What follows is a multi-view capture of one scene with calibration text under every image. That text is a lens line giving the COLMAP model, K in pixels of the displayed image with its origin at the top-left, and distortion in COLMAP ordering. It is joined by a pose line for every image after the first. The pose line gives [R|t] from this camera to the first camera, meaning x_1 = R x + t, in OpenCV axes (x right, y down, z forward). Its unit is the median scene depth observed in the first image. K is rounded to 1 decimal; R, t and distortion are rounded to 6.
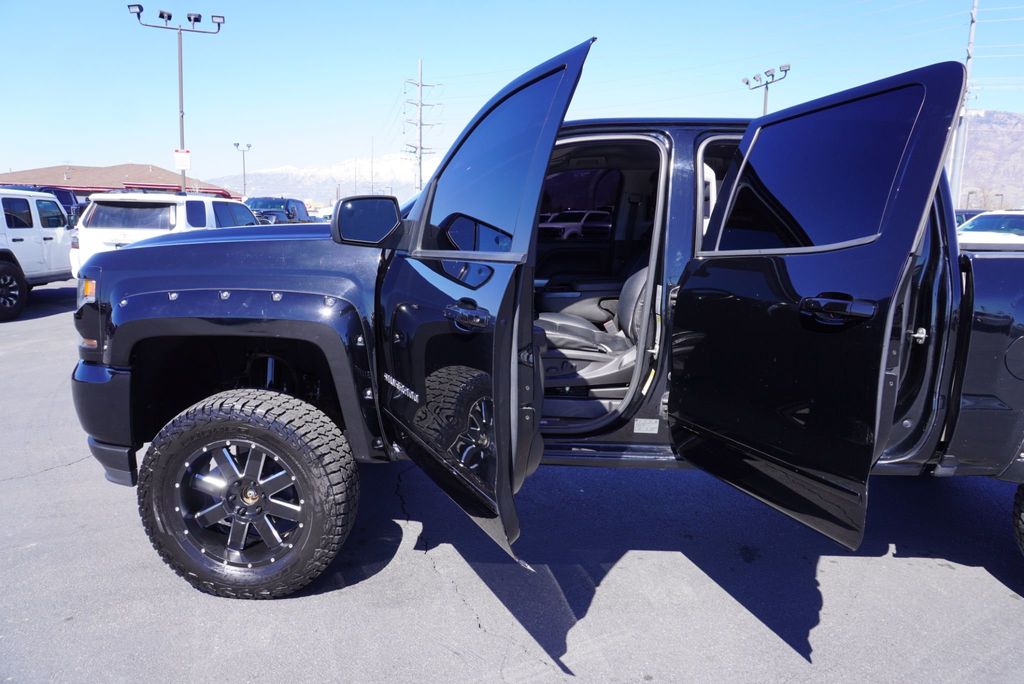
lens RADIAL K [[661.3, 0, 512.0], [0, 661.3, 342.0], [0, 0, 1]] dist [-0.028245, 0.000716]
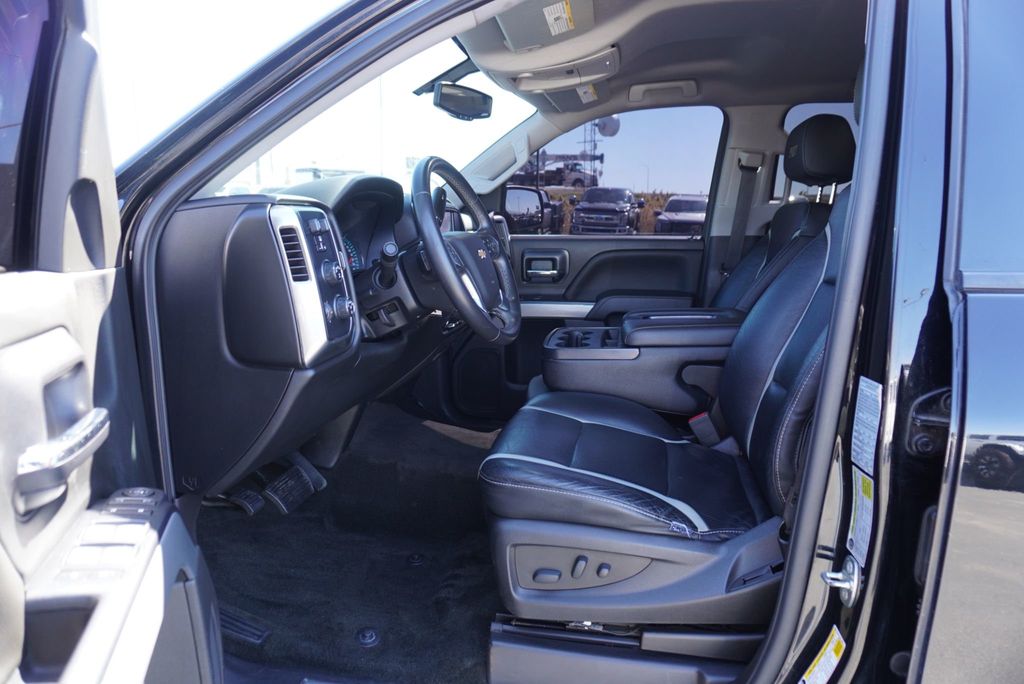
lens RADIAL K [[661.3, 0, 512.0], [0, 661.3, 342.0], [0, 0, 1]] dist [-0.028245, 0.000716]
pose [[0.992182, 0.015078, -0.123883, 0.074094], [-0.014582, 0.999882, 0.004912, -0.082687], [0.123942, -0.003067, 0.992285, 0.535749]]
